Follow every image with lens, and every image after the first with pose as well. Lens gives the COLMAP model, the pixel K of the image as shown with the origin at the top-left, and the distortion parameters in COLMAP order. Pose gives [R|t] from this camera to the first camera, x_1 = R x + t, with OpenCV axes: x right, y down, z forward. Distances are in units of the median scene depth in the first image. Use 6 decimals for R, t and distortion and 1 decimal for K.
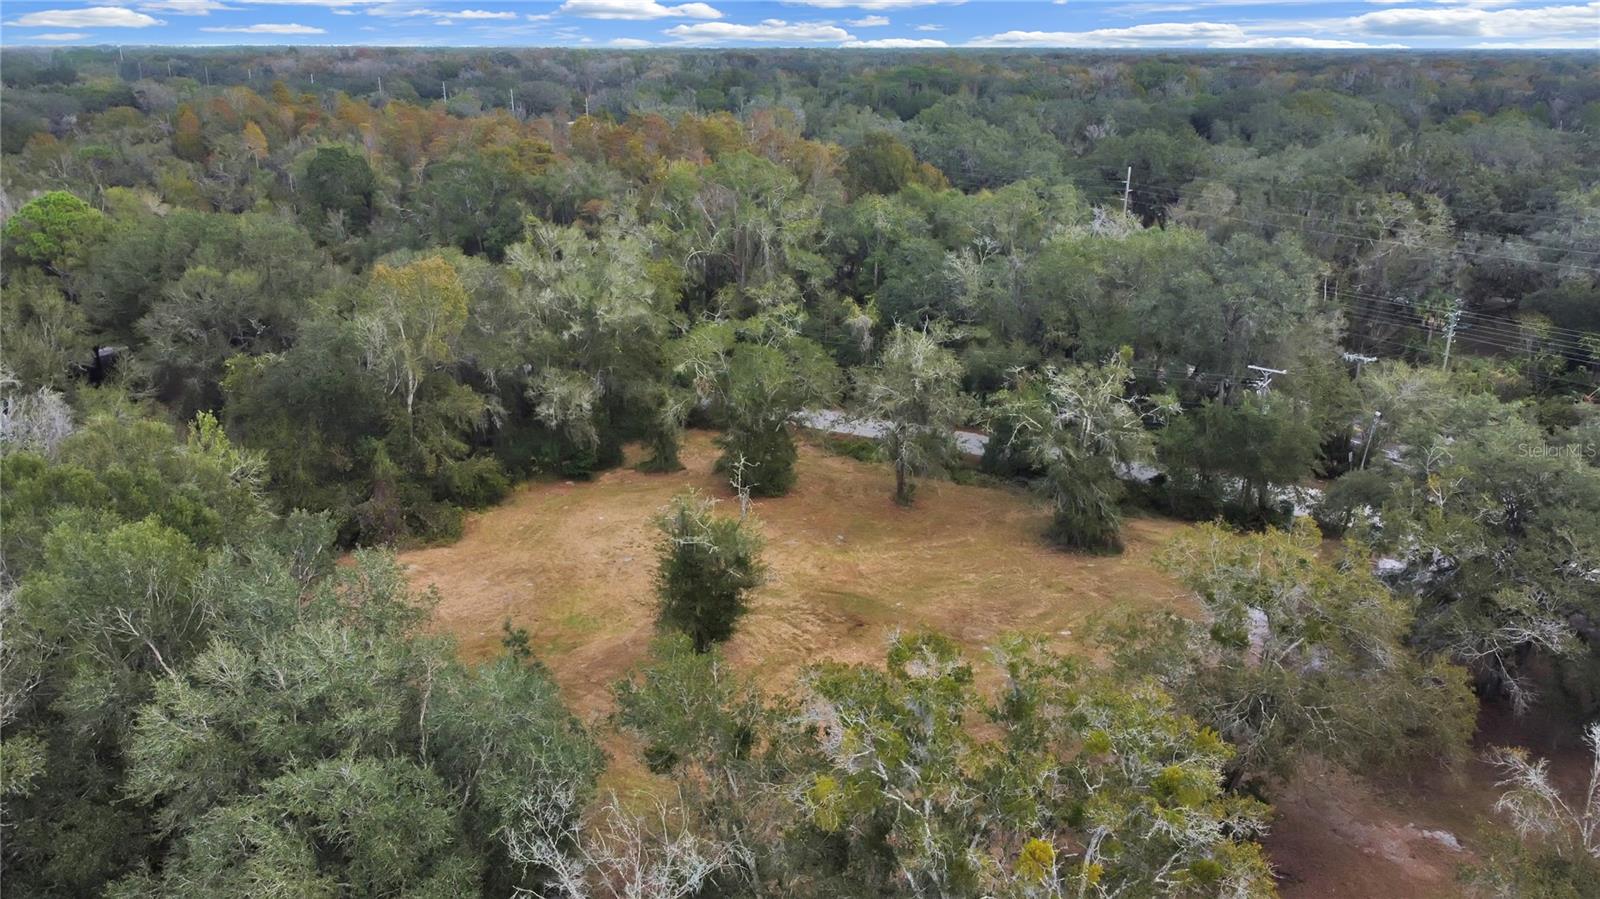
lens RADIAL K [[1211.3, 0, 799.6], [0, 1211.3, 455.9], [0, 0, 1]] dist [0.001423, -0.005855]
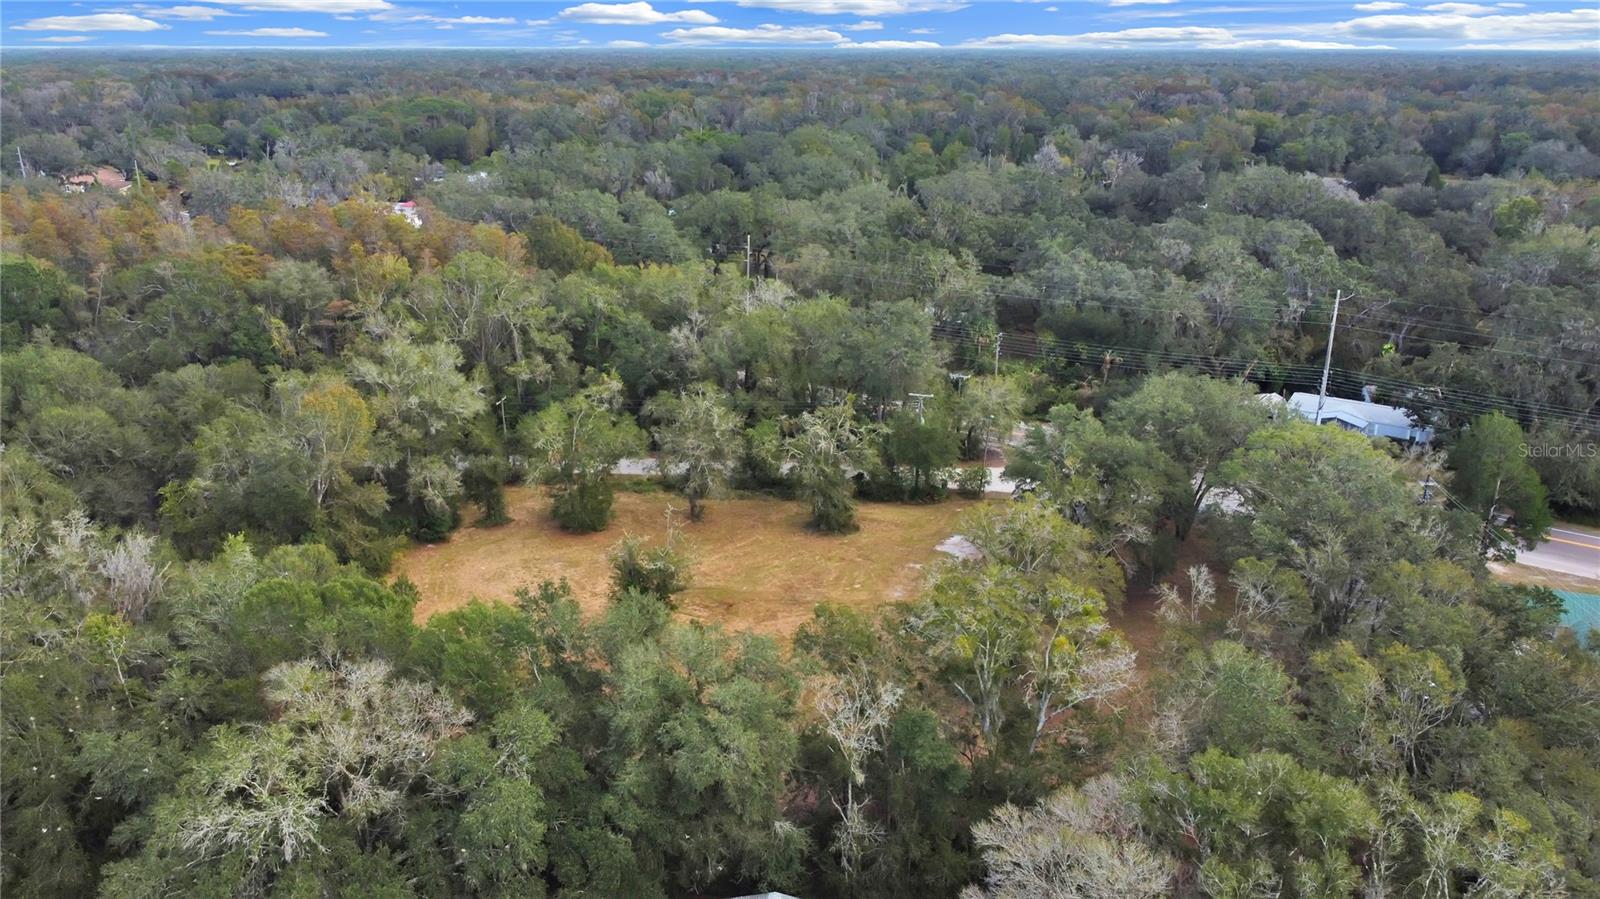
lens RADIAL K [[1211.3, 0, 799.6], [0, 1211.3, 455.9], [0, 0, 1]] dist [0.001423, -0.005855]
pose [[0.909393, -0.134432, 0.393615, -0.324630], [0.133719, 0.990584, 0.029376, -0.055332], [-0.393858, 0.025919, 0.918806, -0.296887]]
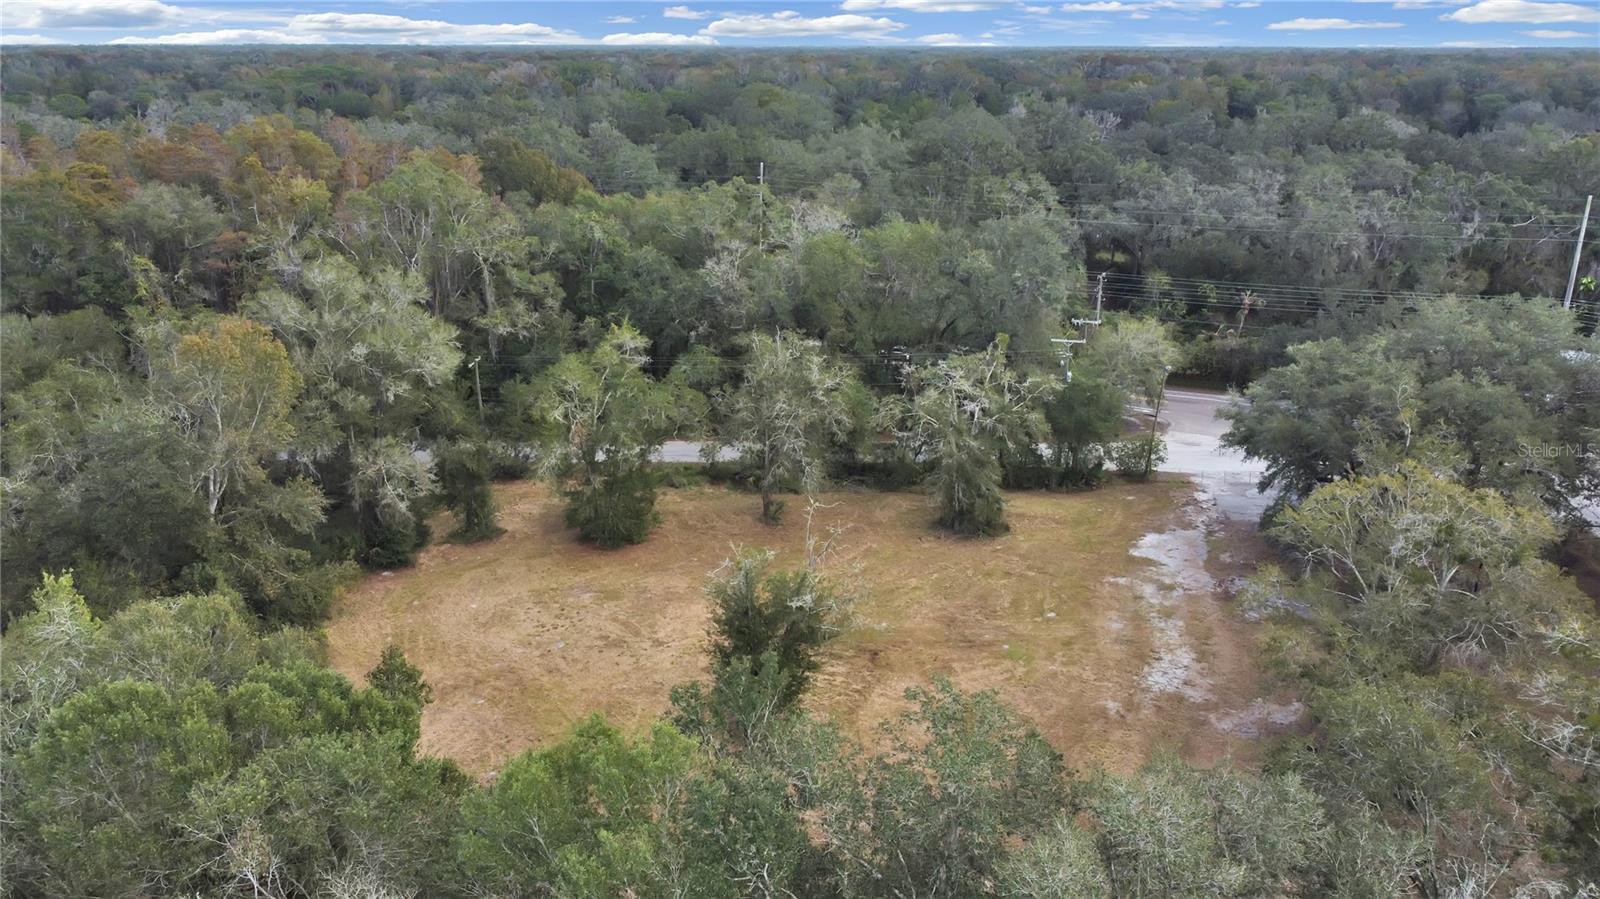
lens RADIAL K [[1211.3, 0, 799.6], [0, 1211.3, 455.9], [0, 0, 1]] dist [0.001423, -0.005855]
pose [[0.872796, -0.157567, 0.461953, -0.315391], [0.156335, 0.986843, 0.041228, -0.047329], [-0.462371, 0.036236, 0.885946, 0.133769]]
